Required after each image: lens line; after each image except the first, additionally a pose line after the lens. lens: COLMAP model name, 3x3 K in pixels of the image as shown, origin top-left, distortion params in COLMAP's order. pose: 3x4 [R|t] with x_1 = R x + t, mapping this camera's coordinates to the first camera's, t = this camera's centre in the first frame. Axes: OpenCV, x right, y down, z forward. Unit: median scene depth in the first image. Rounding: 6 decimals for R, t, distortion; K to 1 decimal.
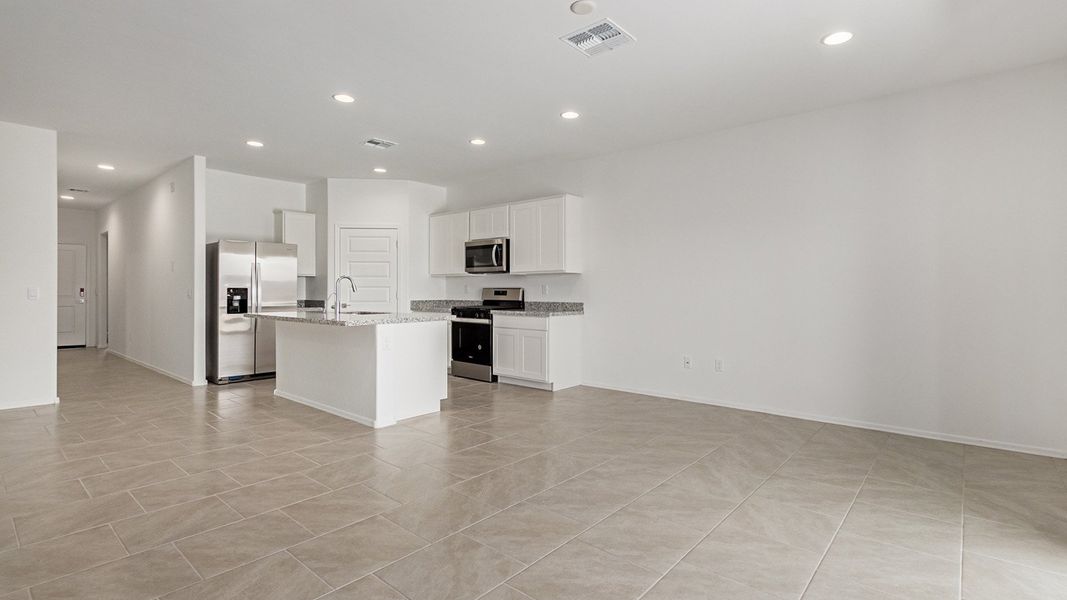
lens RADIAL K [[501.3, 0, 539.8], [0, 501.3, 294.8], [0, 0, 1]] dist [0.003057, 0.000325]
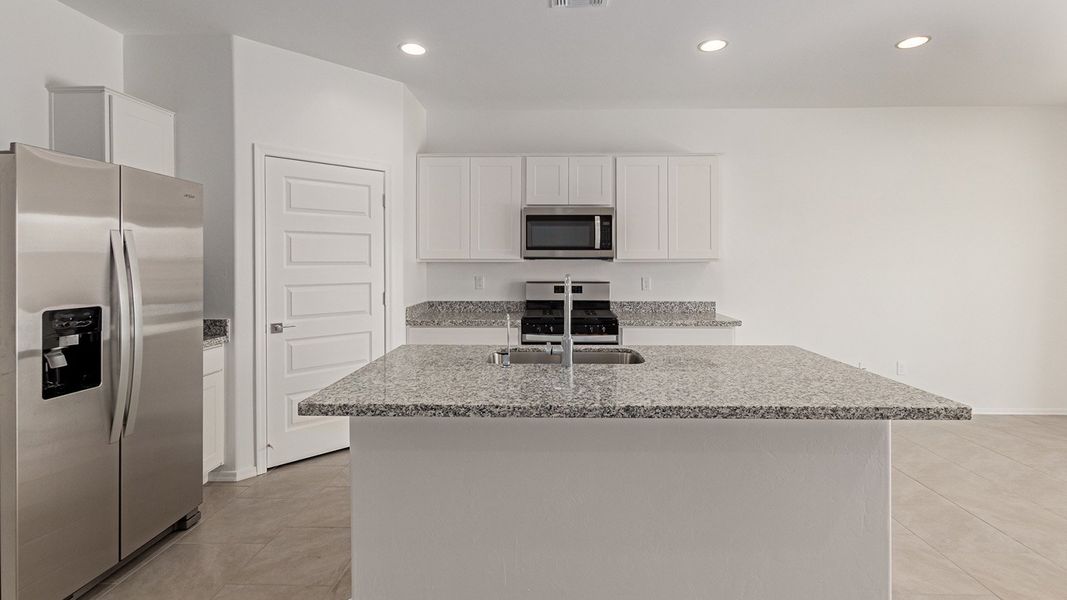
lens RADIAL K [[493.1, 0, 540.6], [0, 493.1, 269.6], [0, 0, 1]] dist [0.002228, -0.000157]
pose [[0.772926, -0.009140, 0.634431, -0.533191], [0.006889, 0.999958, 0.006013, -0.034881], [-0.634459, -0.000277, 0.772956, 0.547297]]
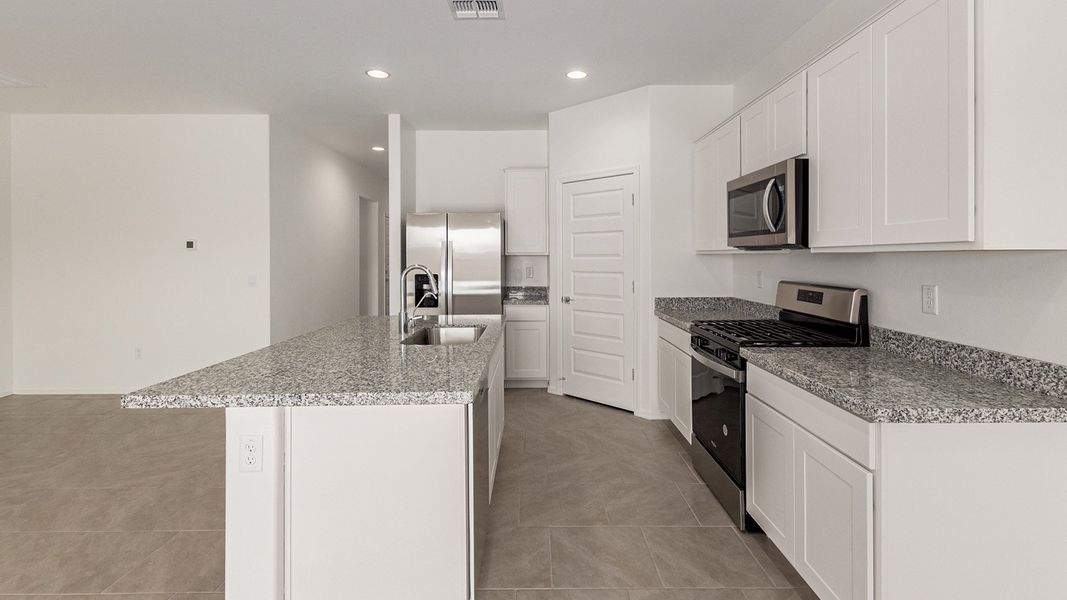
lens RADIAL K [[494.2, 0, 537.1], [0, 494.2, 256.5], [0, 0, 1]] dist [0.005697, 0.000336]
pose [[0.657305, -0.003135, -0.753618, 0.082829], [-0.001085, 0.999986, -0.005106, -0.035075], [0.753624, 0.004174, 0.657293, 0.589673]]
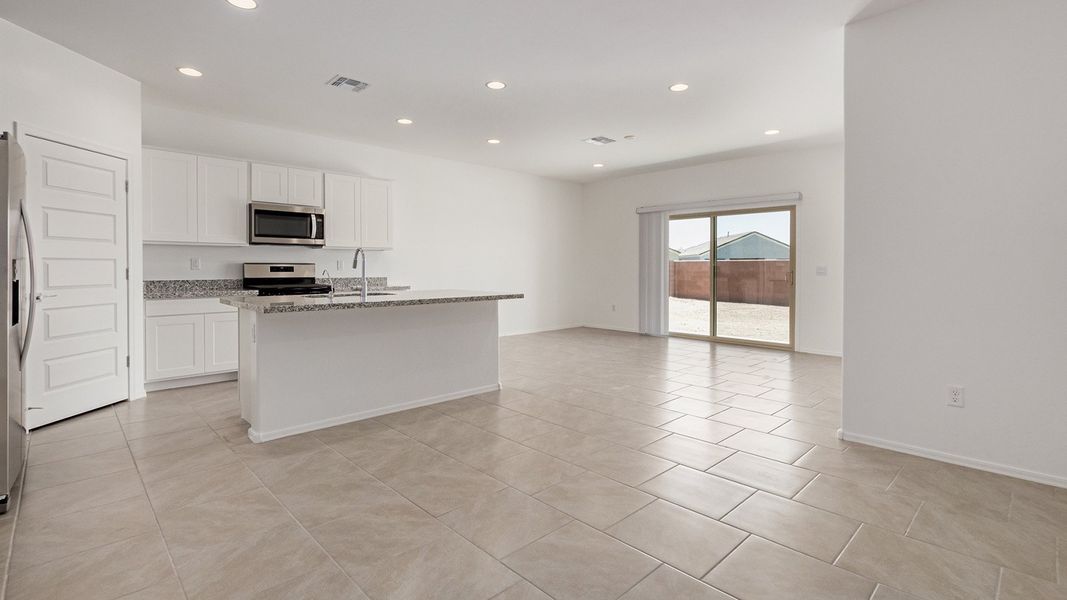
lens RADIAL K [[493.1, 0, 540.6], [0, 493.1, 269.6], [0, 0, 1]] dist [0.002228, -0.000157]
pose [[0.084453, -0.005651, 0.996411, -0.898486], [0.007648, 0.999958, 0.005023, -0.003900], [-0.996398, 0.007197, 0.084493, 0.518508]]
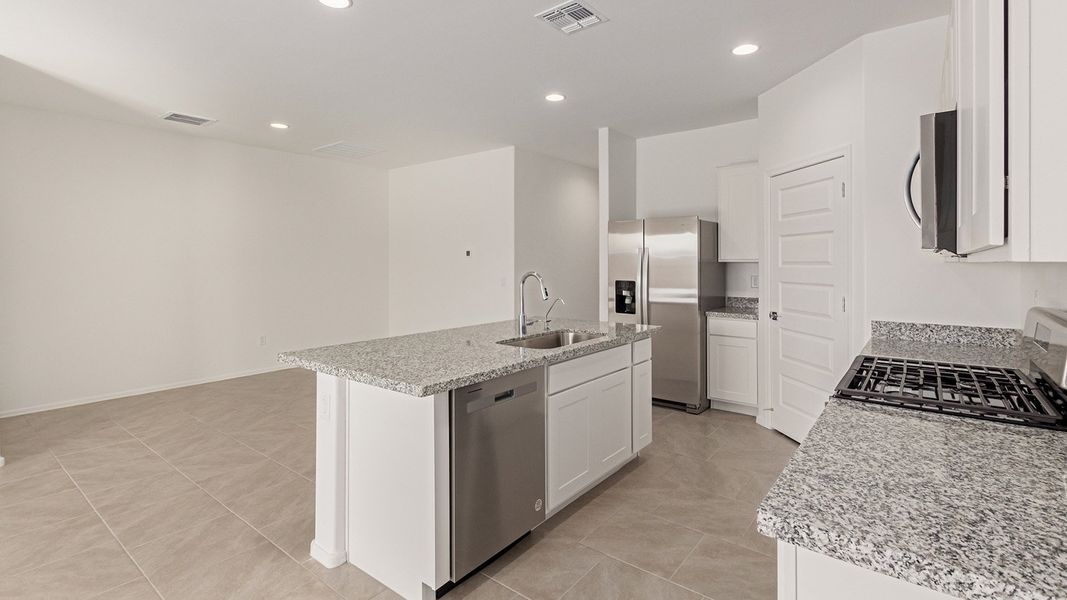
lens RADIAL K [[489.9, 0, 536.4], [0, 489.9, 258.4], [0, 0, 1]] dist [0.002701, -0.000029]
pose [[0.046566, -0.008340, -0.998880, 0.151293], [-0.005989, 0.999945, -0.008628, -0.038600], [0.998897, 0.006384, 0.046514, 0.775295]]
